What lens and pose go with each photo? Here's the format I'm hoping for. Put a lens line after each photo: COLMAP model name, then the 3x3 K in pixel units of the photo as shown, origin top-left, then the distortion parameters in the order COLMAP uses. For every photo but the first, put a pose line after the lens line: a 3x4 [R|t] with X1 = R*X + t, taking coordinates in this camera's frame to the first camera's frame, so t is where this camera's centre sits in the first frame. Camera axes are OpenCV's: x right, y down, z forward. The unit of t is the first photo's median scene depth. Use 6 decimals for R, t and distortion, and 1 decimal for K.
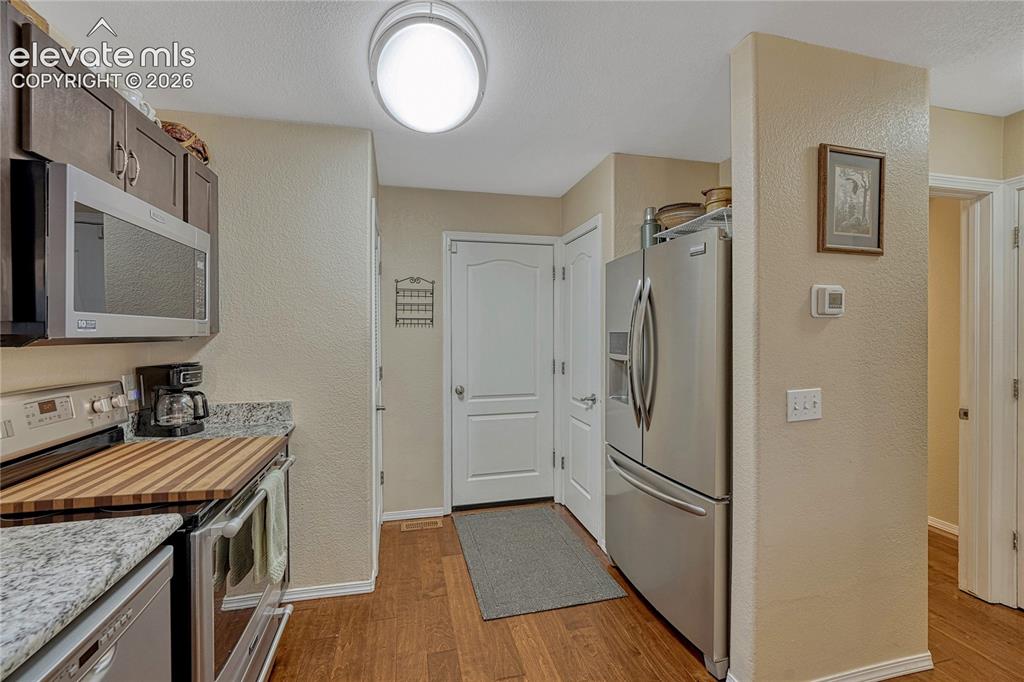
lens RADIAL K [[428.3, 0, 505.6], [0, 428.3, 331.4], [0, 0, 1]] dist [-0.007127, -0.000187]
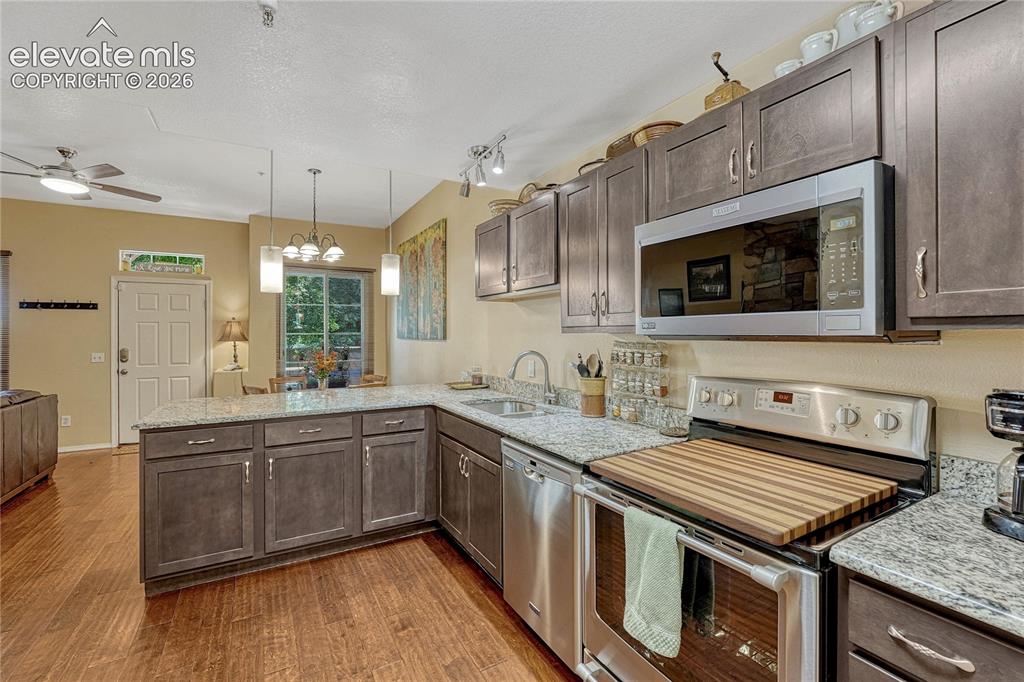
lens RADIAL K [[443.1, 0, 508.3], [0, 443.1, 335.8], [0, 0, 1]] dist [-0.009388, -0.000102]
pose [[-0.959203, 0.006425, -0.282647, -0.046704], [0.005700, 0.999978, 0.003385, 0.005383], [0.282662, 0.001636, -0.959218, 1.242280]]
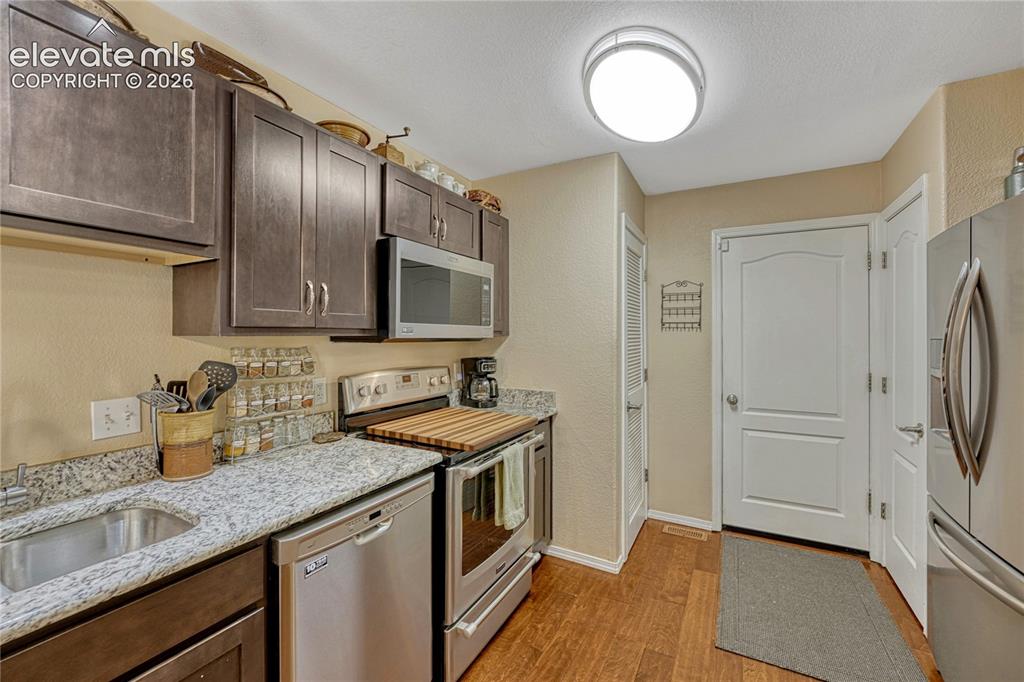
lens RADIAL K [[419.6, 0, 511.8], [0, 419.6, 330.5], [0, 0, 1]] dist [-0.009832, -0.000108]
pose [[0.745115, -0.001532, -0.666934, 0.226082], [-0.005425, 0.999950, -0.008357, -0.001788], [0.666914, 0.009845, 0.745070, 0.022750]]
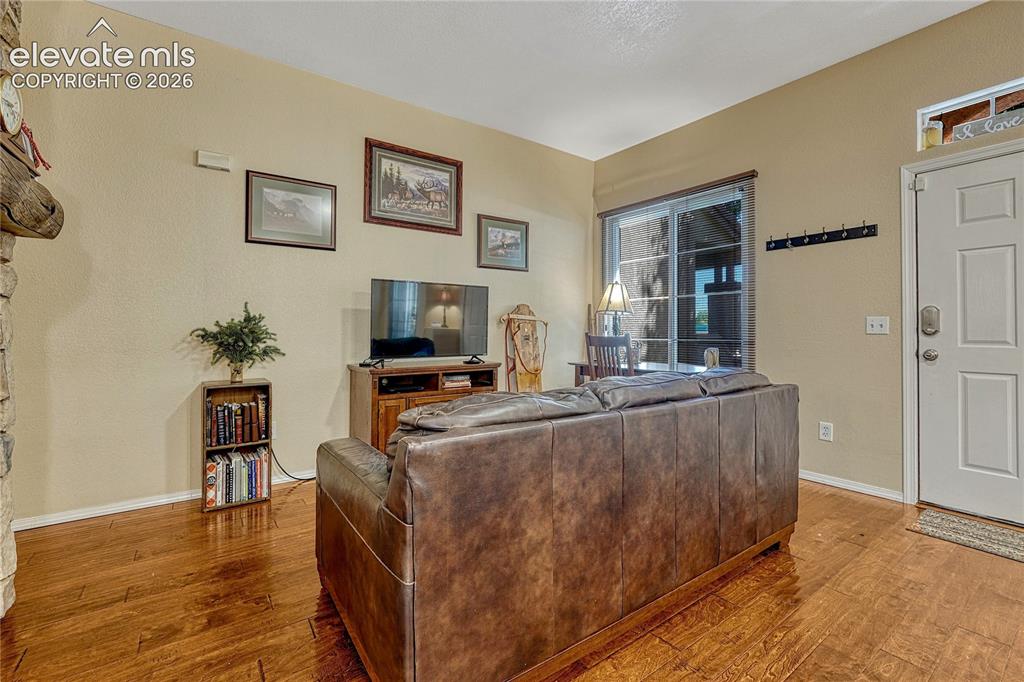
lens RADIAL K [[451.2, 0, 495.7], [0, 451.2, 320.9], [0, 0, 1]] dist [-0.001599, -0.000479]
pose [[-0.383234, 0.016998, 0.923495, 0.710646], [-0.000172, 0.999829, -0.018475, 0.145542], [-0.923651, -0.007239, -0.383166, -0.306280]]
